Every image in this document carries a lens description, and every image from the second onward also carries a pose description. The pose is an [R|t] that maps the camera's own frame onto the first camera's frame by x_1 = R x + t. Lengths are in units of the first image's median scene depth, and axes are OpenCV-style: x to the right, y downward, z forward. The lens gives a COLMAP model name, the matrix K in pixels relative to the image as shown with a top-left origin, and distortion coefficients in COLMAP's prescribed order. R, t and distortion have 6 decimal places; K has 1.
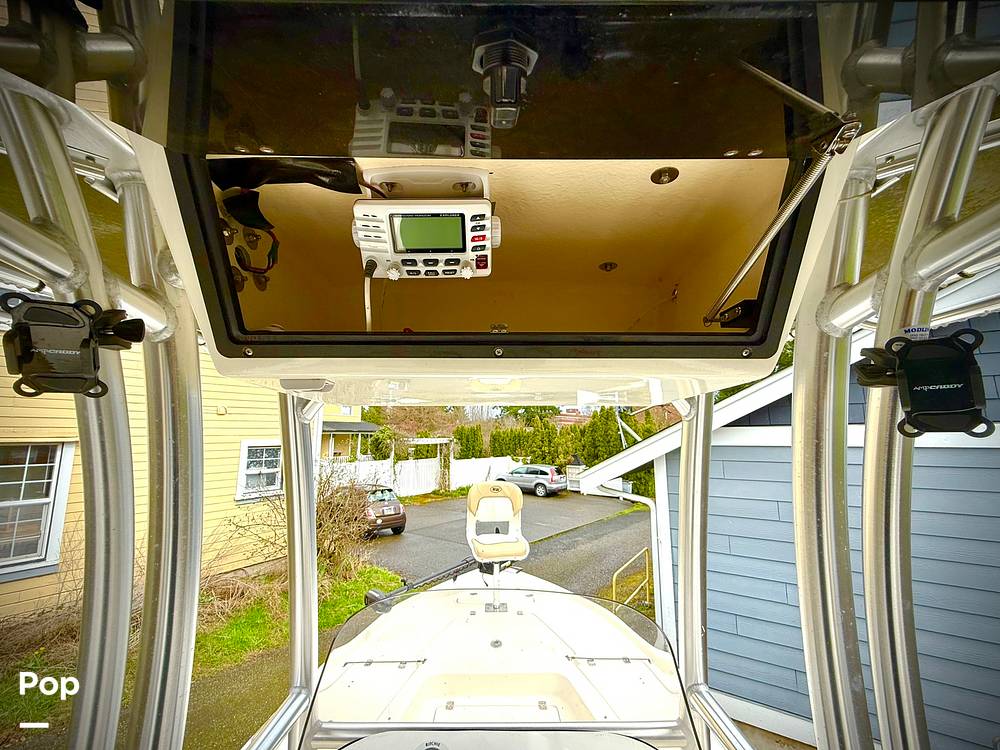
lens RADIAL K [[404.4, 0, 493.8], [0, 404.4, 374.3], [0, 0, 1]] dist [-0.001513, 0.000237]
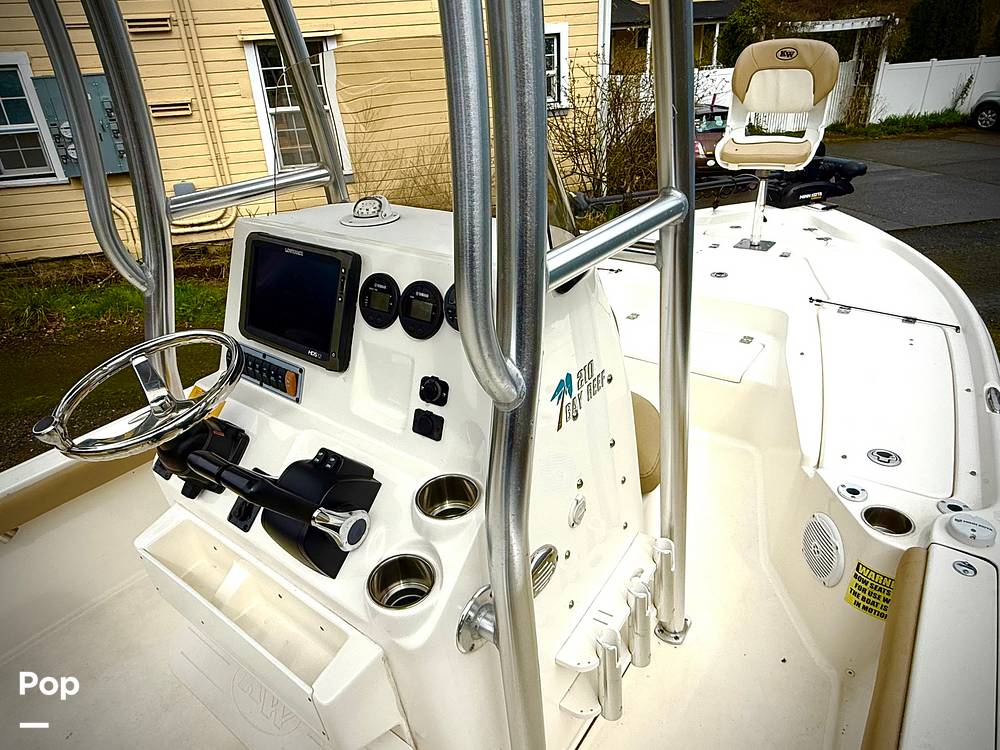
lens RADIAL K [[617.0, 0, 482.0], [0, 617.0, 378.3], [0, 0, 1]] dist [0.000598, -0.002522]
pose [[0.789229, 0.248435, -0.561603, 0.114428], [0.147931, 0.810671, 0.566505, 0.043309], [0.596015, -0.530181, 0.603054, -0.007550]]
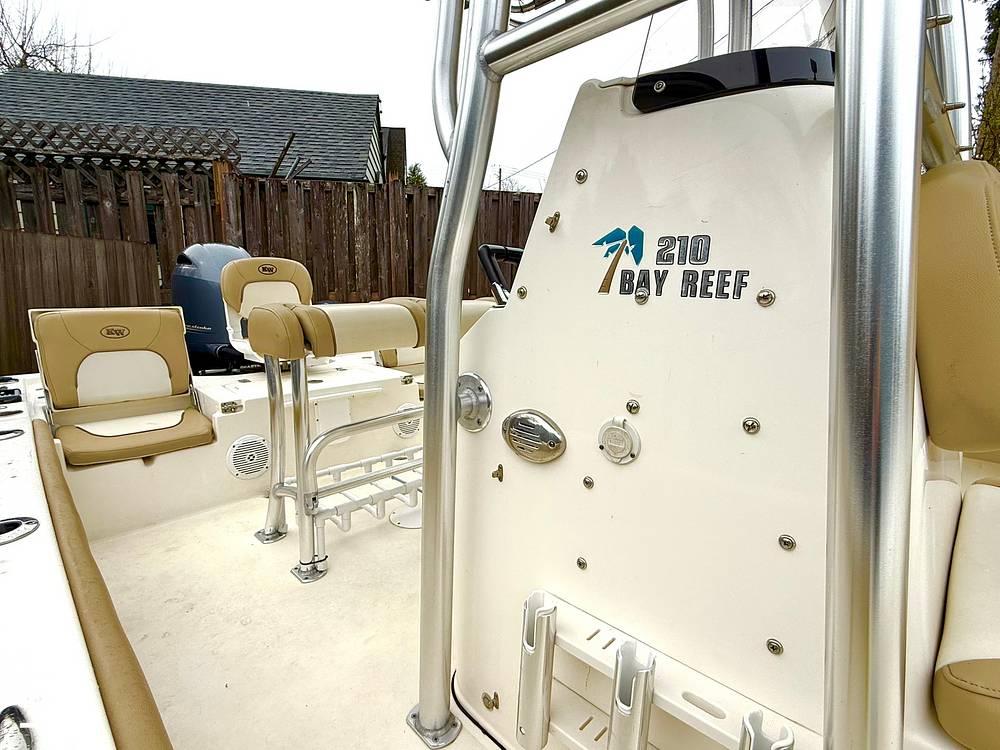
lens RADIAL K [[493.8, 0, 501.1], [0, 493.8, 367.9], [0, 0, 1]] dist [-0.003917, -0.000831]
pose [[-0.708701, 0.110737, -0.696764, 0.131639], [0.091939, 0.993679, 0.064412, 0.140163], [0.699493, -0.018411, -0.714402, 0.132292]]
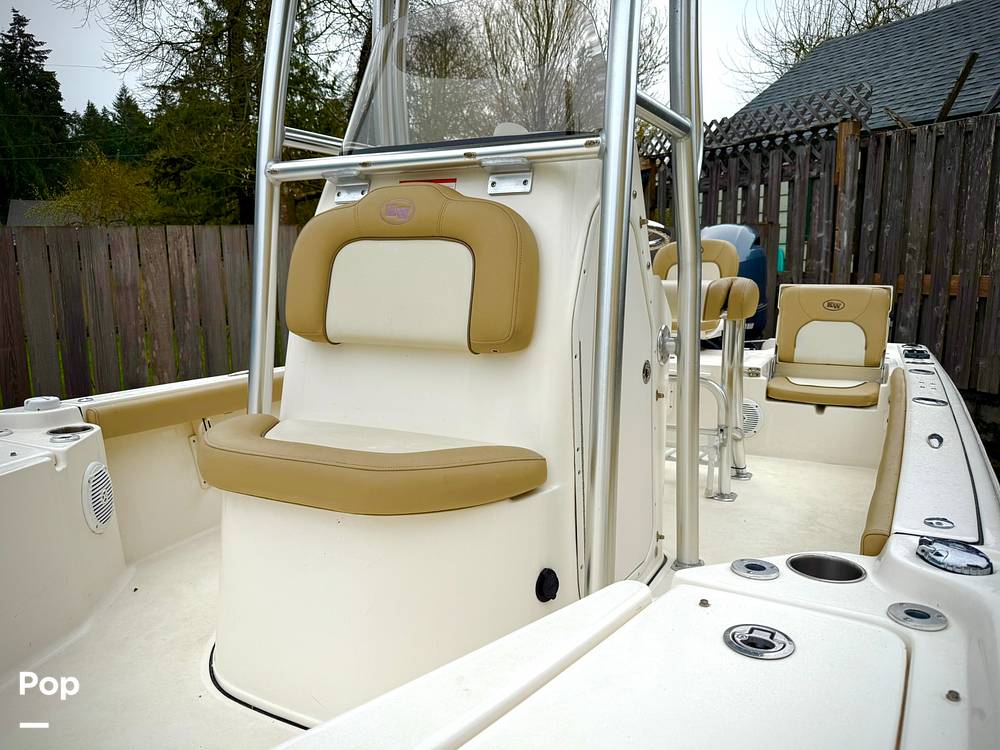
lens RADIAL K [[730.6, 0, 506.6], [0, 730.6, 365.4], [0, 0, 1]] dist [0.004107, -0.011475]
pose [[-0.883090, -0.062022, 0.465087, -0.121974], [-0.064717, 0.997852, 0.010187, 0.163897], [-0.464719, -0.021103, -0.885207, 0.293536]]
